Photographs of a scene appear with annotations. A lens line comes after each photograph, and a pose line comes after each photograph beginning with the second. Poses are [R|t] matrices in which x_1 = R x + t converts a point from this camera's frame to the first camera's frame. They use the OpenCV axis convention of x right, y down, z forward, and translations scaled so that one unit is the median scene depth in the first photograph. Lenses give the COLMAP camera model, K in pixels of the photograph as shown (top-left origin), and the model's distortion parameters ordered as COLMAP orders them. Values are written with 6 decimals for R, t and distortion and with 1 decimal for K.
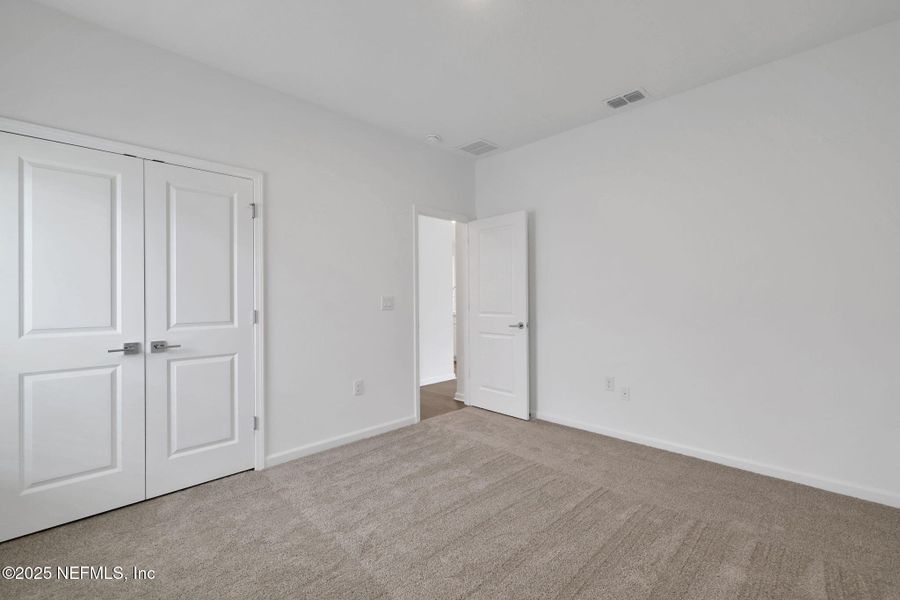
lens RADIAL K [[384.0, 0, 454.9], [0, 384.0, 299.7], [0, 0, 1]] dist [-0.002900, -0.000145]
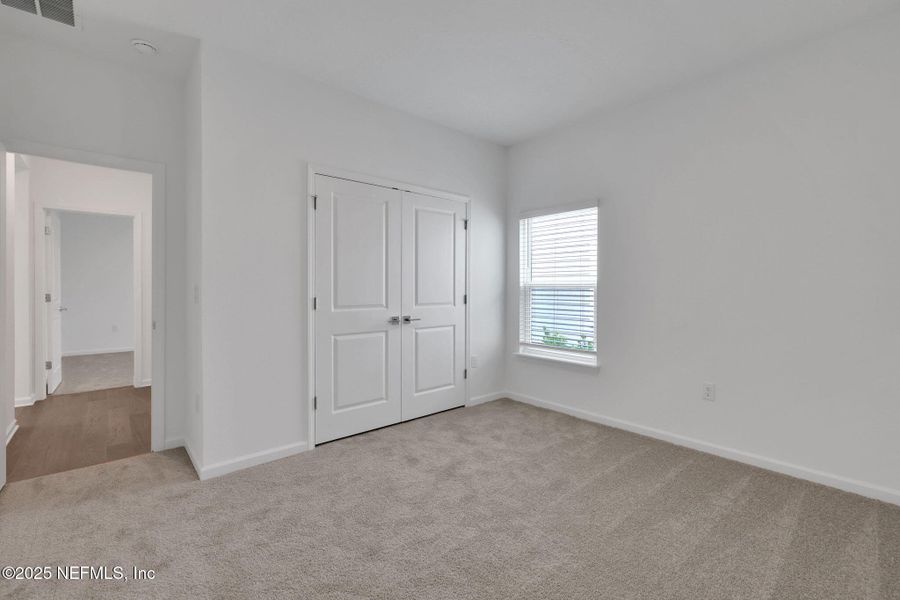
lens RADIAL K [[409.0, 0, 450.0], [0, 409.0, 300.0], [0, 0, 1]] dist [0.000694, 0.000177]
pose [[0.998753, 0.013689, -0.048009, -0.535441], [-0.012411, 0.999564, 0.026809, 0.004976], [0.048355, -0.026180, 0.998487, -0.544462]]
